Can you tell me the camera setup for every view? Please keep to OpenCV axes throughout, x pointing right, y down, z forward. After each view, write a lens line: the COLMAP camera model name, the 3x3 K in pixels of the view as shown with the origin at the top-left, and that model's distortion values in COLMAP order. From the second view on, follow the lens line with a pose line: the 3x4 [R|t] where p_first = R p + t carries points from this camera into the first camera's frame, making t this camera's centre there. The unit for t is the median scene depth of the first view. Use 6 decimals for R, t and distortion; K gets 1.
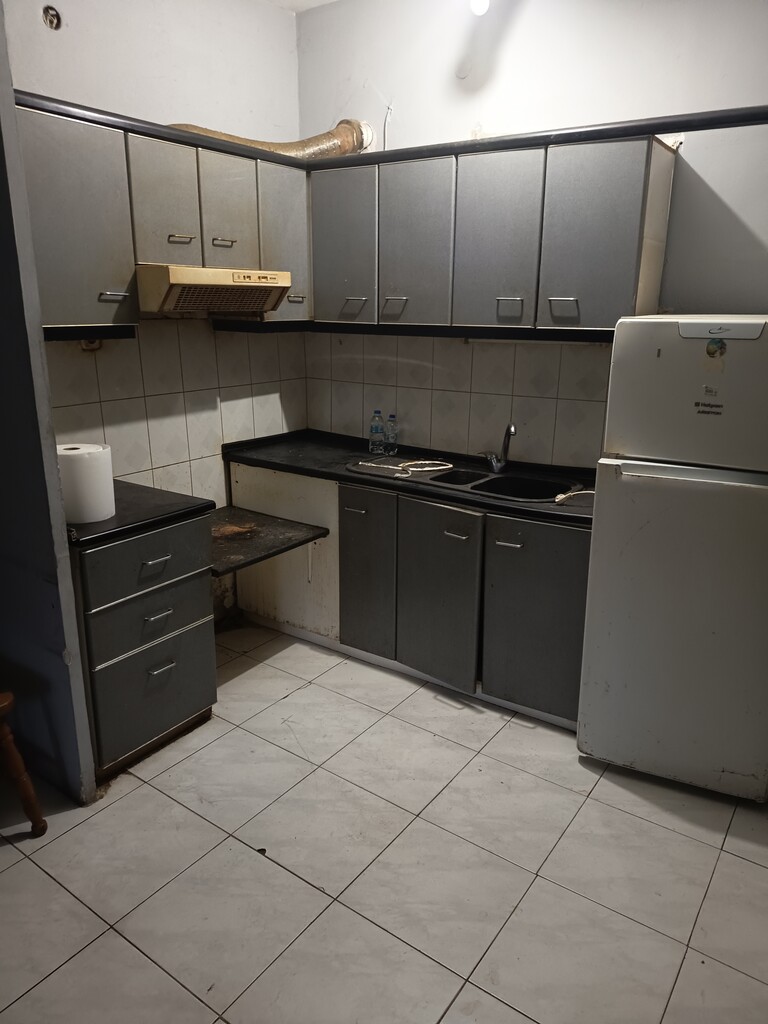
lens RADIAL K [[720.5, 0, 386.9], [0, 720.5, 510.1], [0, 0, 1]] dist [0.051510, -0.065832]
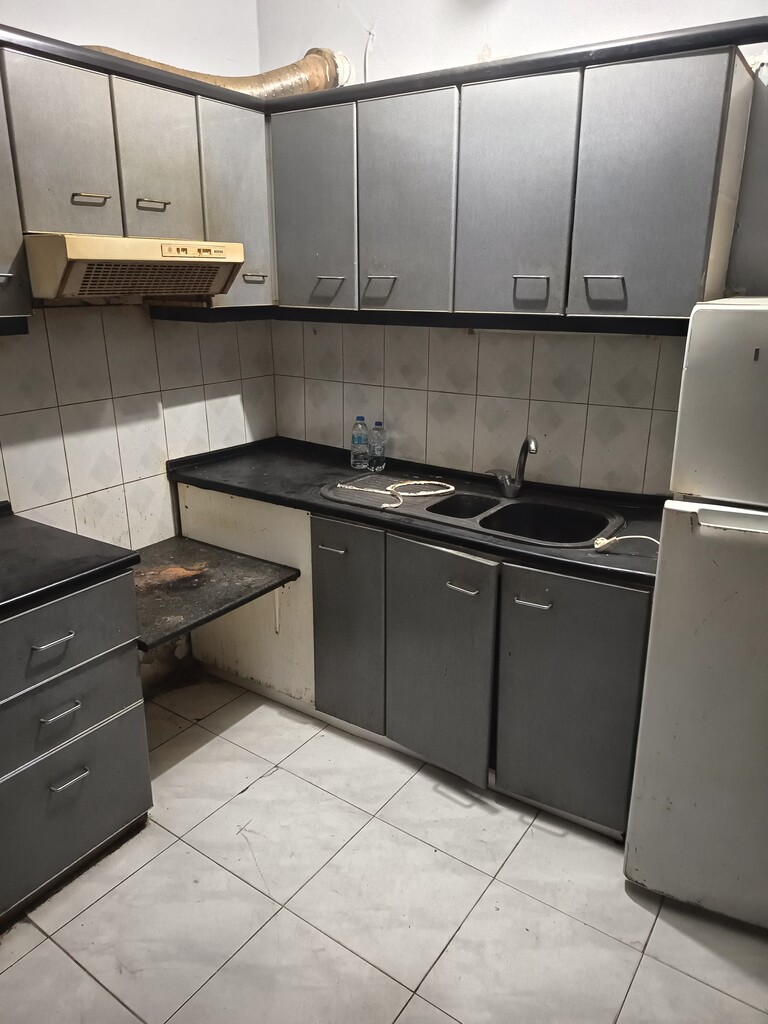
lens RADIAL K [[720.5, 0, 384.2], [0, 720.5, 506.9], [0, 0, 1]] dist [0.051510, -0.065832]
pose [[0.999937, -0.009078, 0.006584, 0.009314], [0.008909, 0.999641, 0.025253, -0.071968], [-0.006811, -0.025193, 0.999659, 0.237891]]
